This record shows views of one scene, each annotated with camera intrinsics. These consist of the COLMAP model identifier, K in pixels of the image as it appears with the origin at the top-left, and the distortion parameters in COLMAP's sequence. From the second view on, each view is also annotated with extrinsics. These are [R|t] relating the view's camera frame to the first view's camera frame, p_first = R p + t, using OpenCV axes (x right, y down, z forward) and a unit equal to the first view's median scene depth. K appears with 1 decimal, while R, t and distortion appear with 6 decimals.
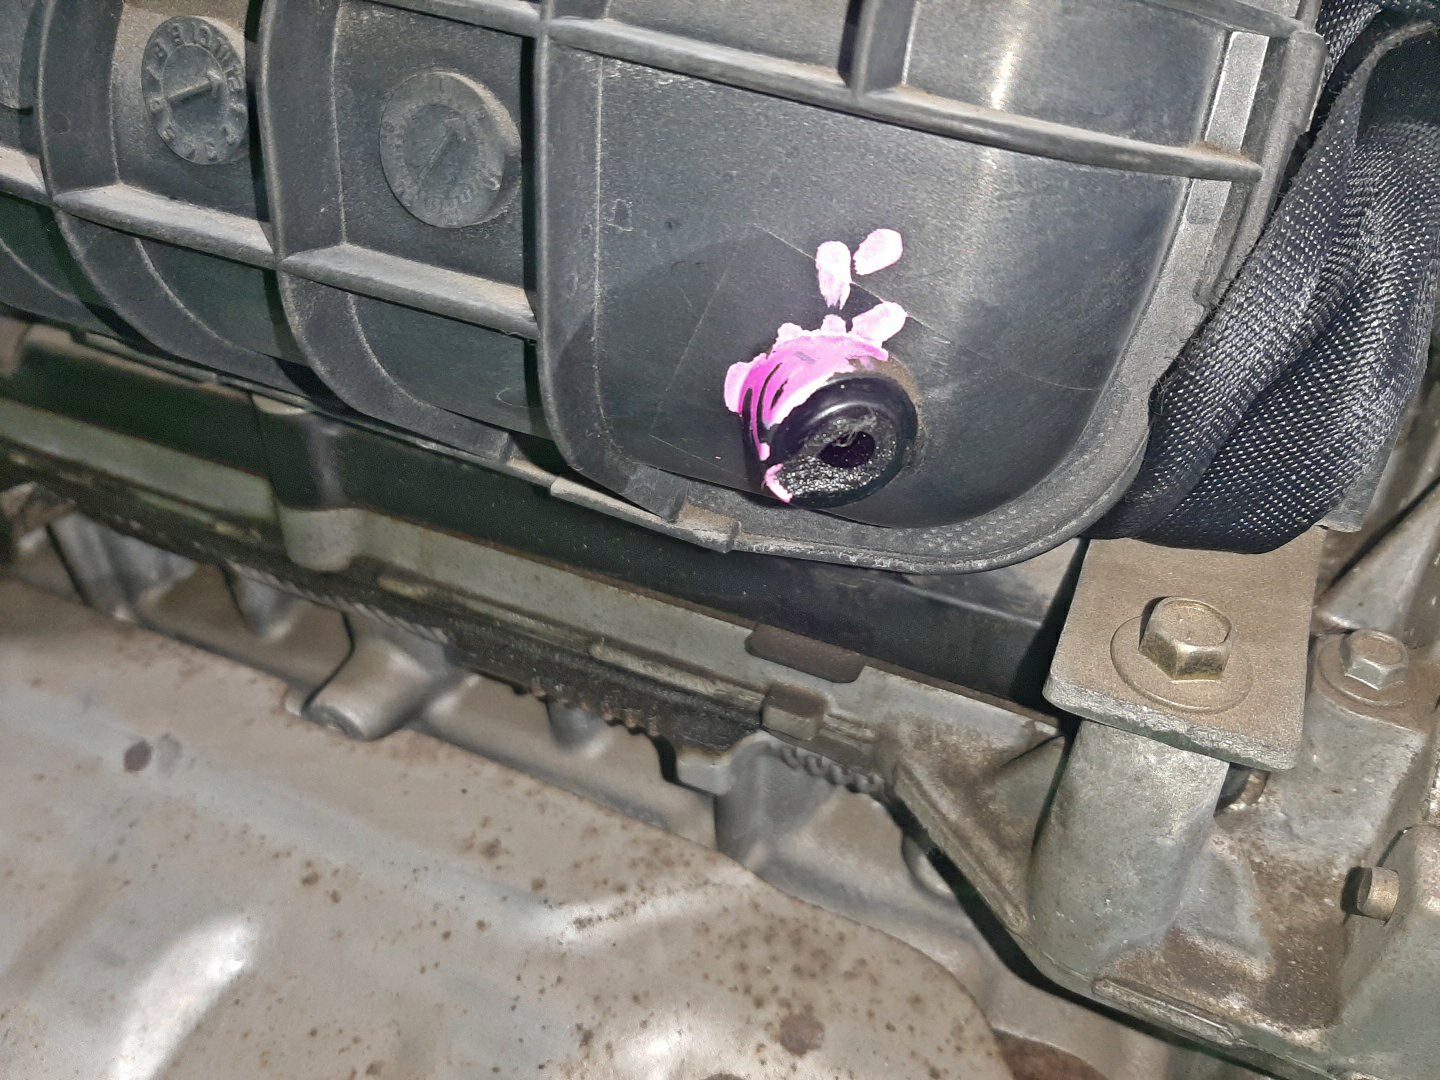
lens RADIAL K [[1116.4, 0, 720.0], [0, 1116.4, 540.0], [0, 0, 1]] dist [0.090020, -0.168346]
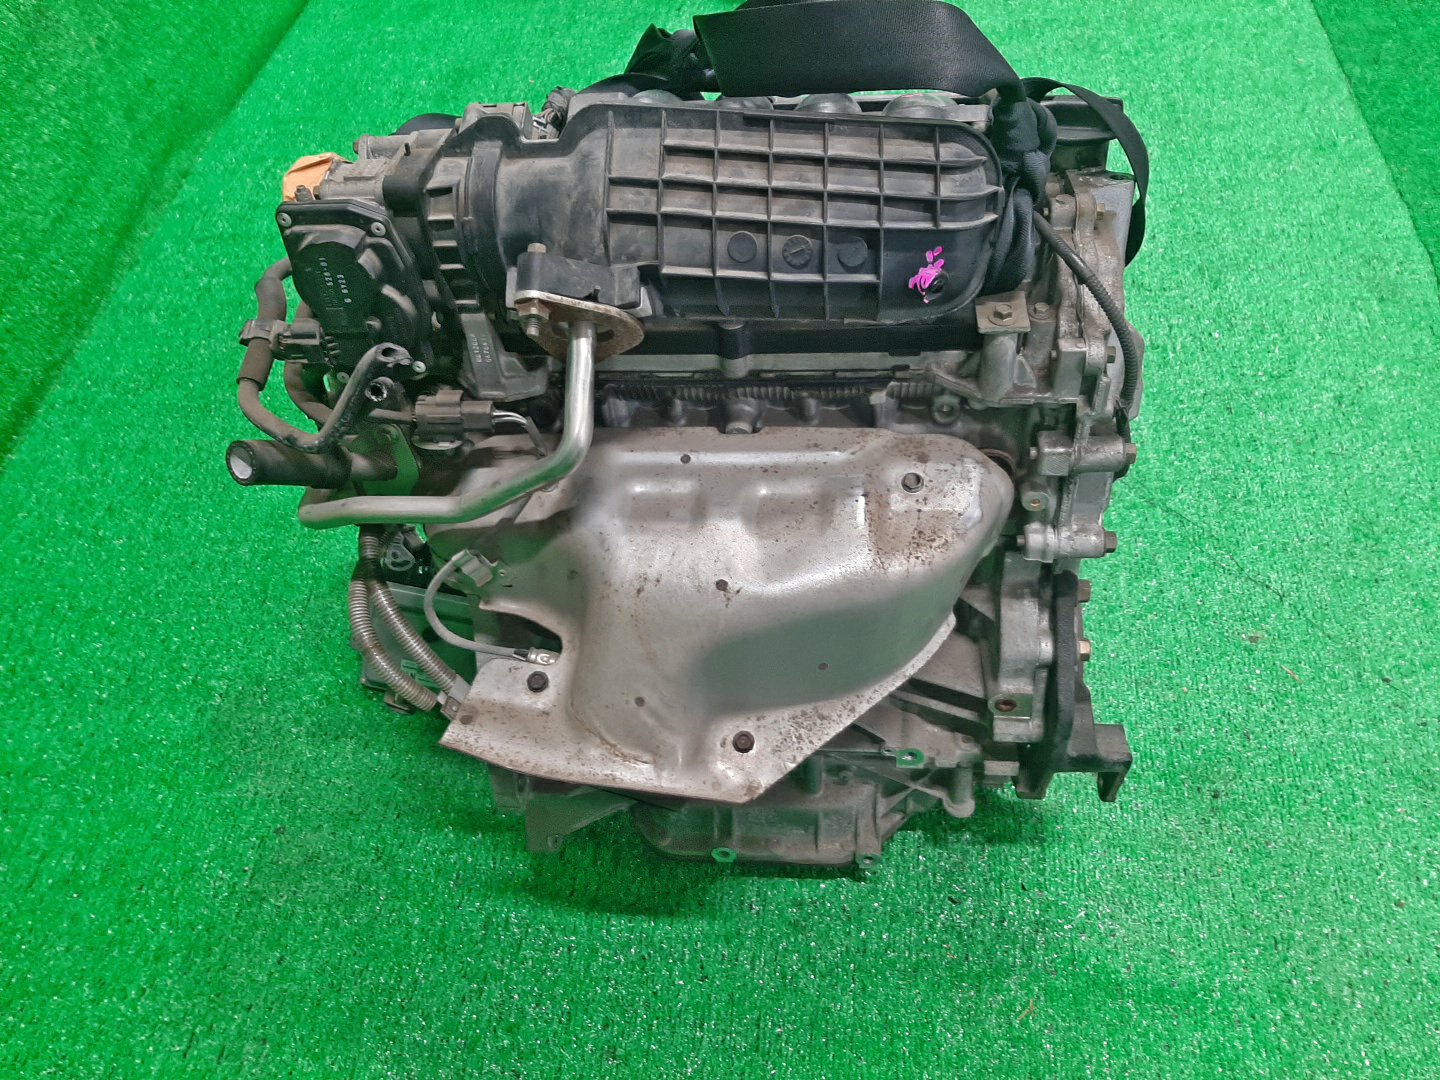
lens RADIAL K [[1116.4, 0, 720.0], [0, 1116.4, 540.0], [0, 0, 1]] dist [0.090020, -0.168346]
pose [[0.932680, -0.296902, 0.204833, -1.701394], [0.272051, 0.951895, 0.141007, 0.007644], [-0.236845, -0.075789, 0.968587, -2.929489]]
